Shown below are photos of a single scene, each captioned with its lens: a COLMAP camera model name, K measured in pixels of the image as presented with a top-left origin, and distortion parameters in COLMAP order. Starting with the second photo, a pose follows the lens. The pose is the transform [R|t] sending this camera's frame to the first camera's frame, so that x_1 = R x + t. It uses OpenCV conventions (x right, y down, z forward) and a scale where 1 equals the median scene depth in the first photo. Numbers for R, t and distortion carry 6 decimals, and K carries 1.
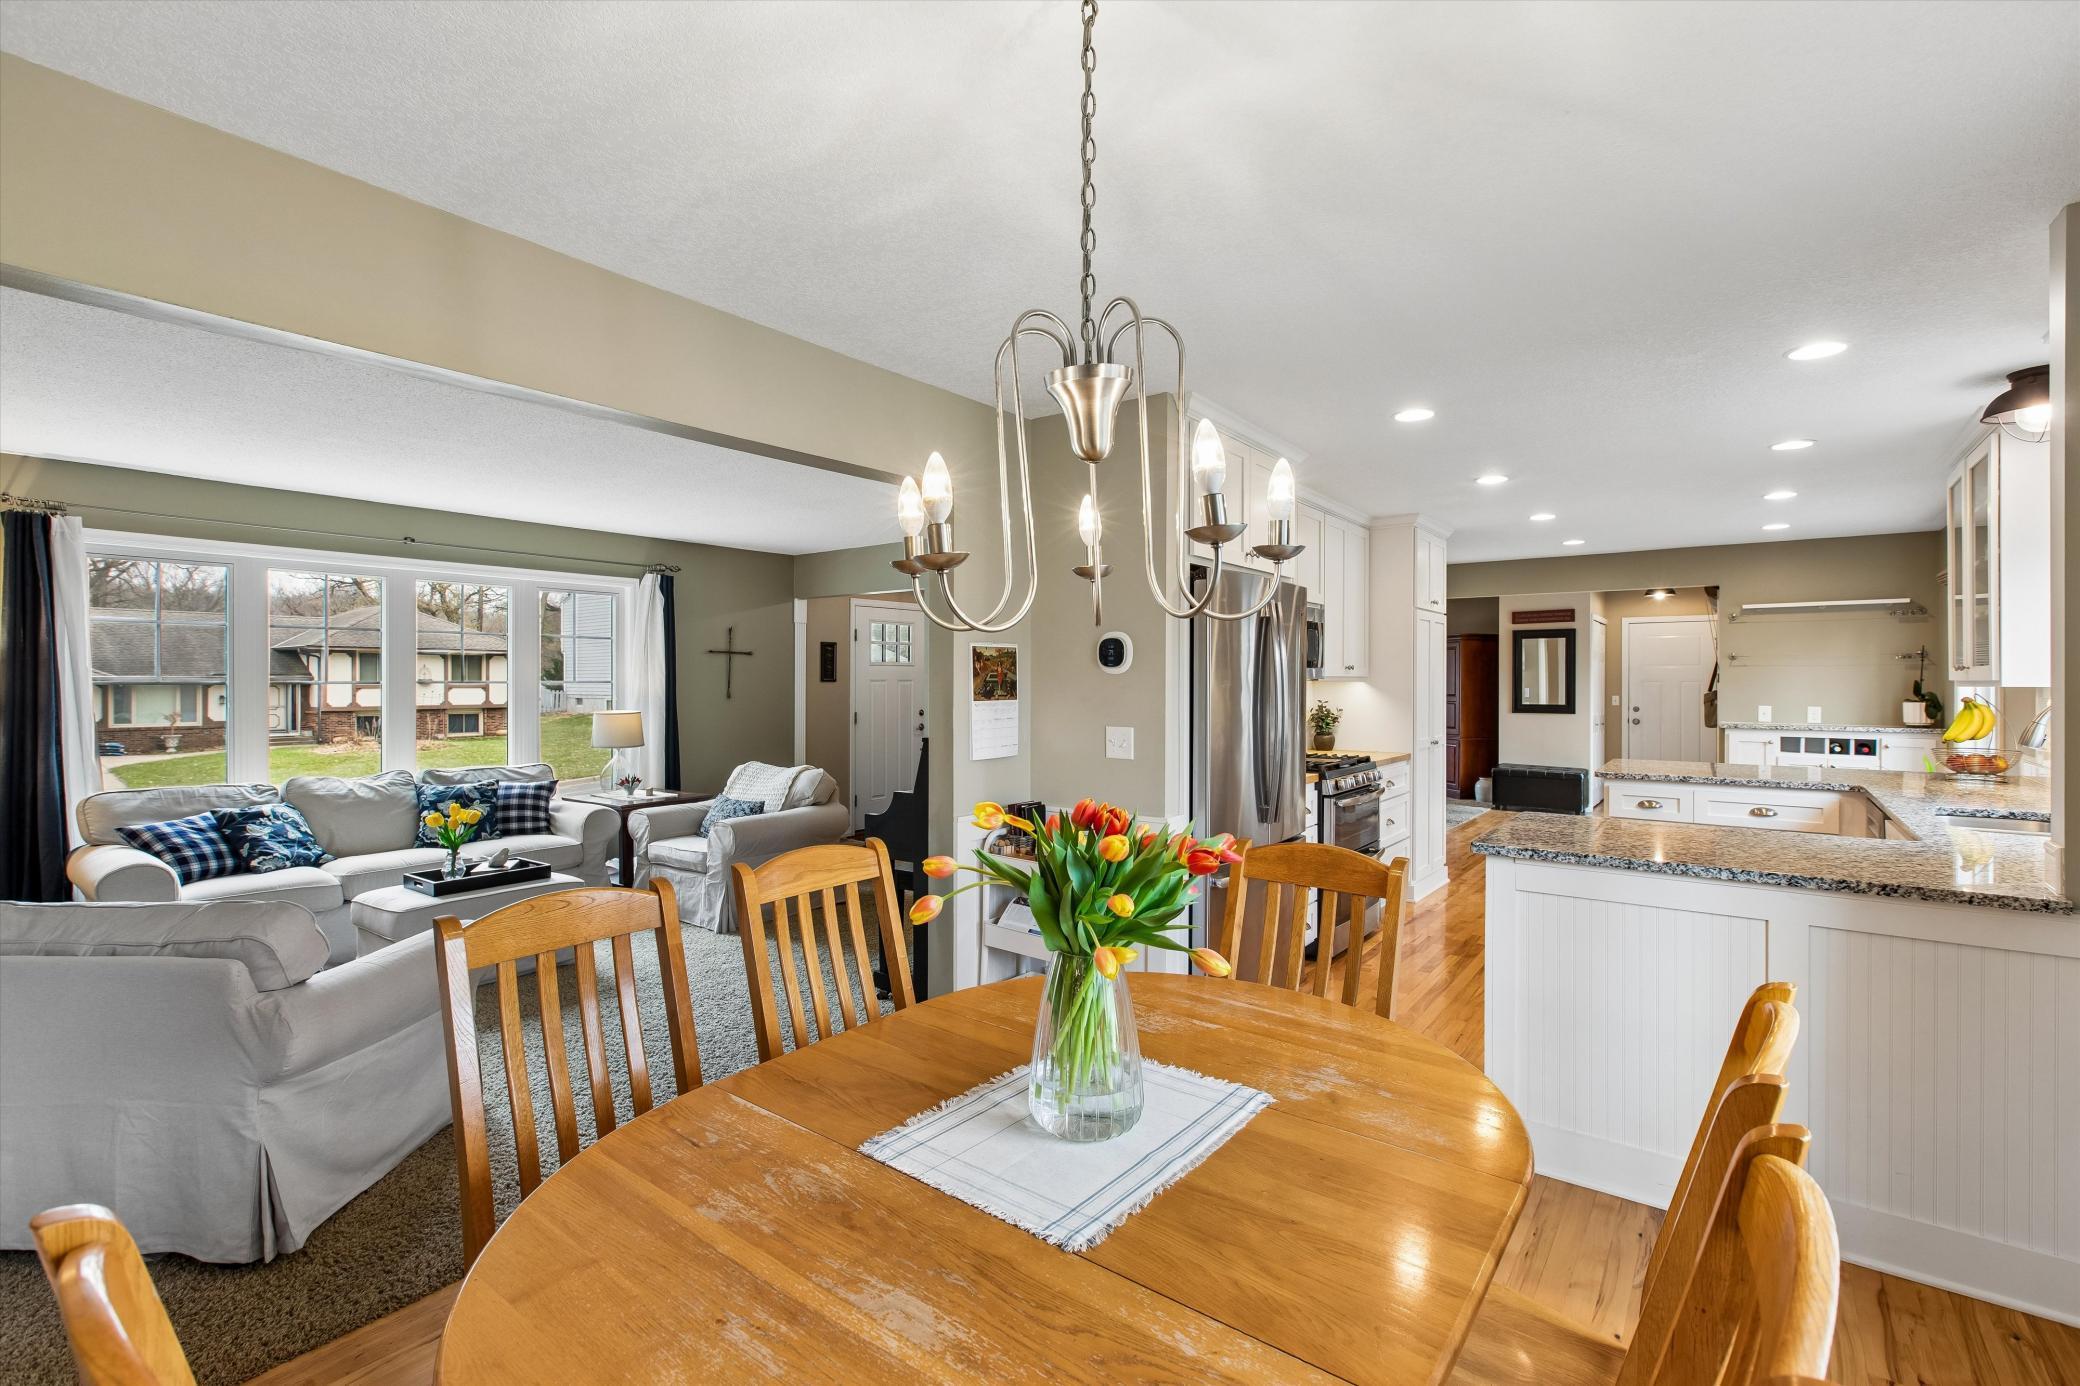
lens RADIAL K [[924.0, 0, 1030.1], [0, 924.0, 683.6], [0, 0, 1]] dist [-0.000159, 0.000205]
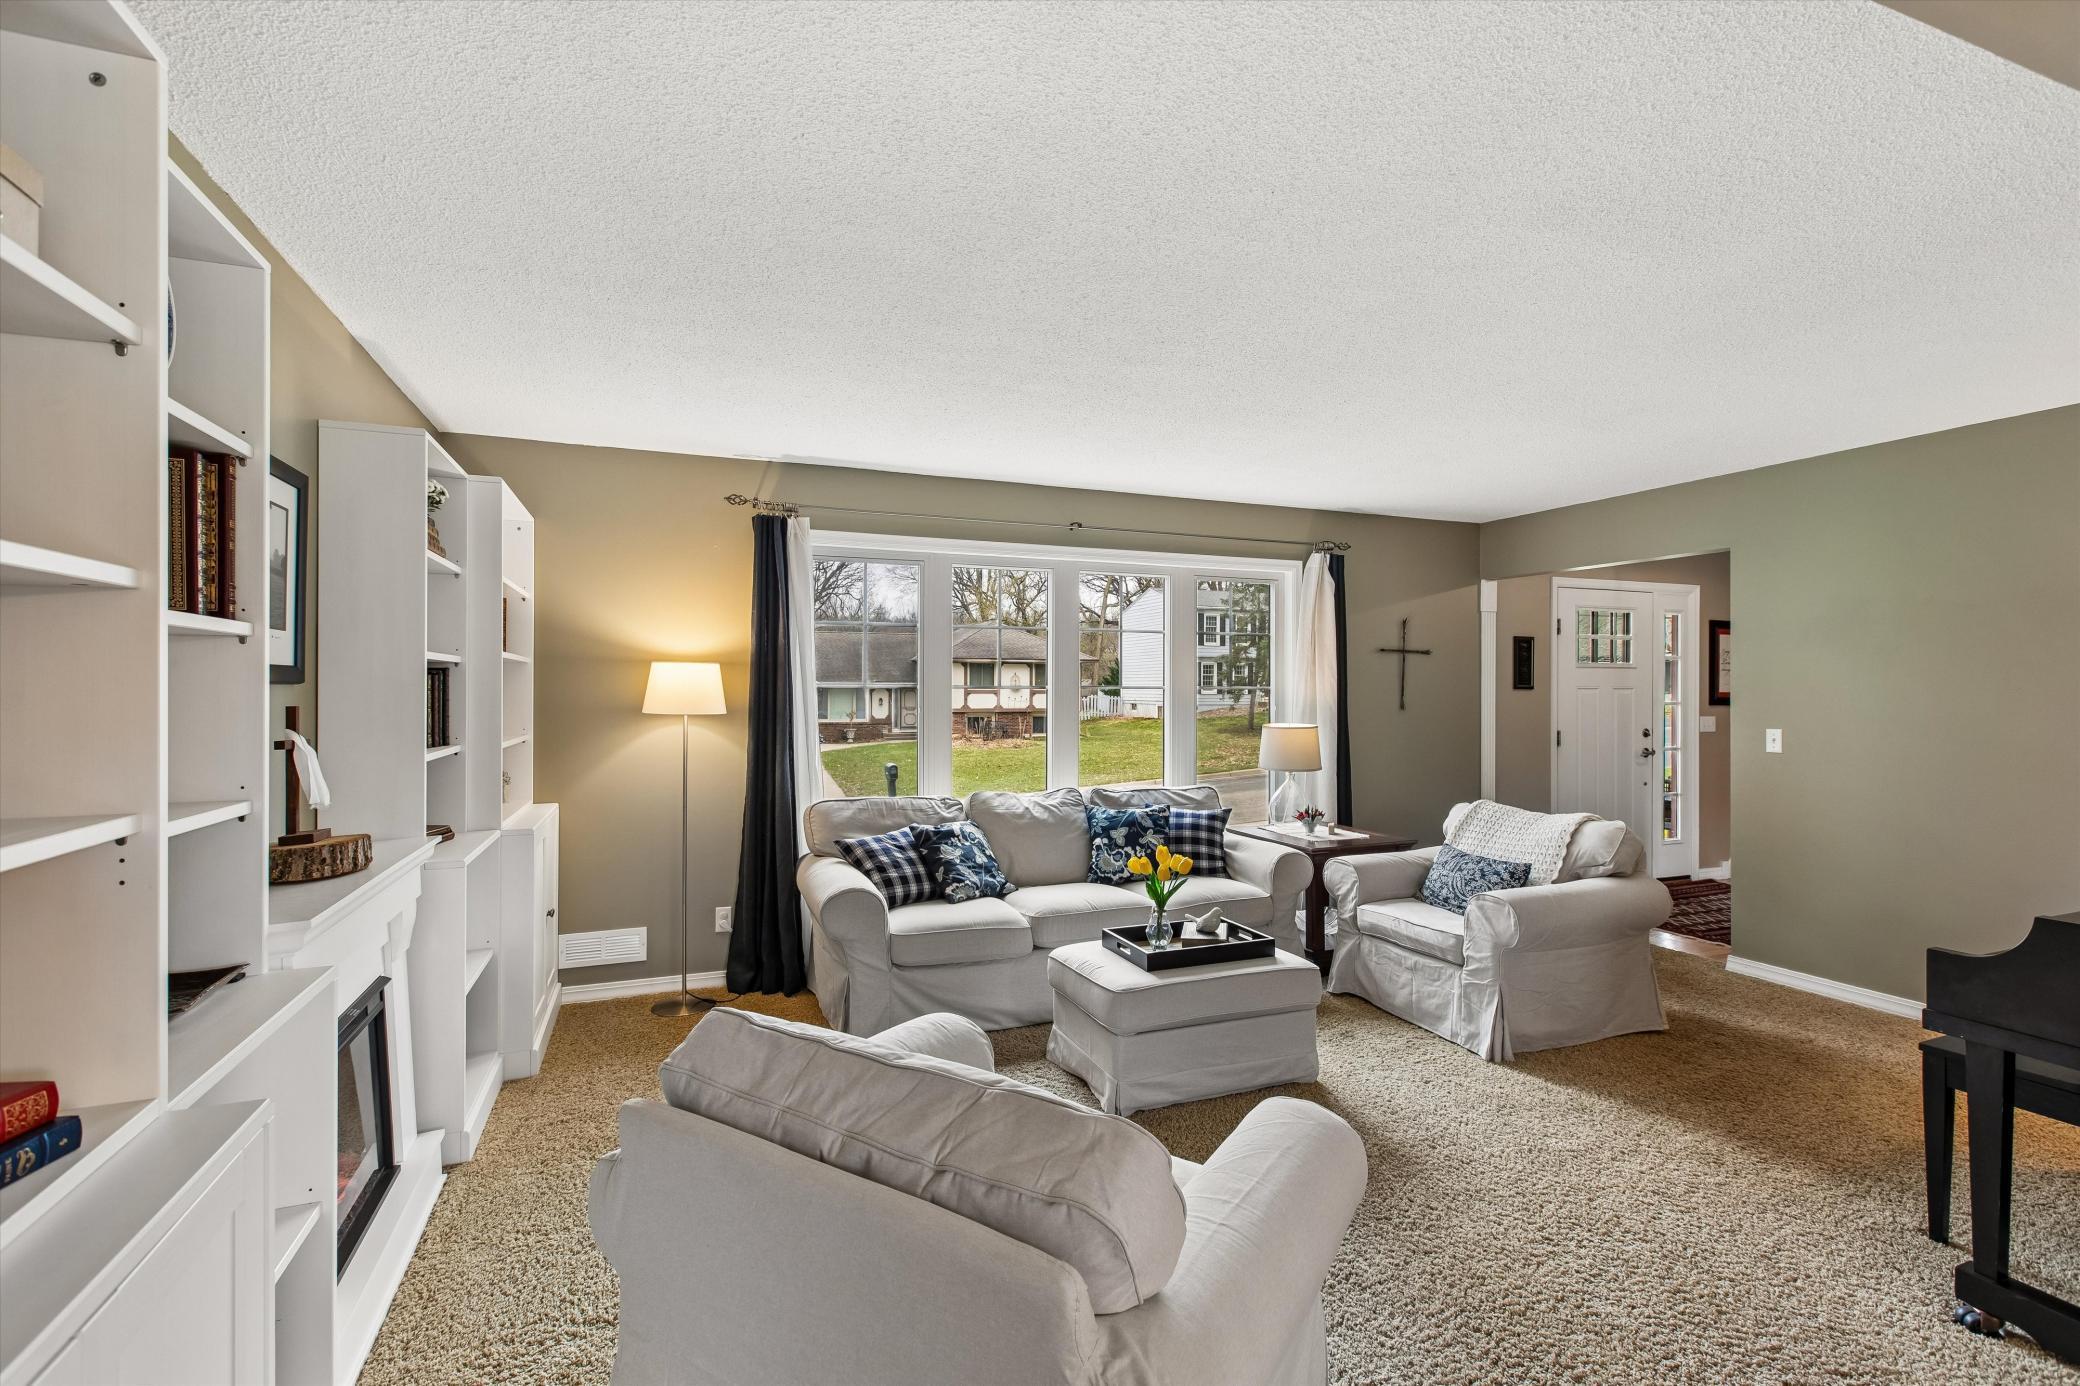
lens RADIAL K [[933.3, 0, 1036.3], [0, 933.3, 687.7], [0, 0, 1]] dist [0.002448, 0.000445]
pose [[0.852574, 0.003638, -0.522595, -0.258697], [-0.005815, 0.999980, -0.002526, 0.001641], [0.522575, 0.005193, 0.852578, 0.240979]]
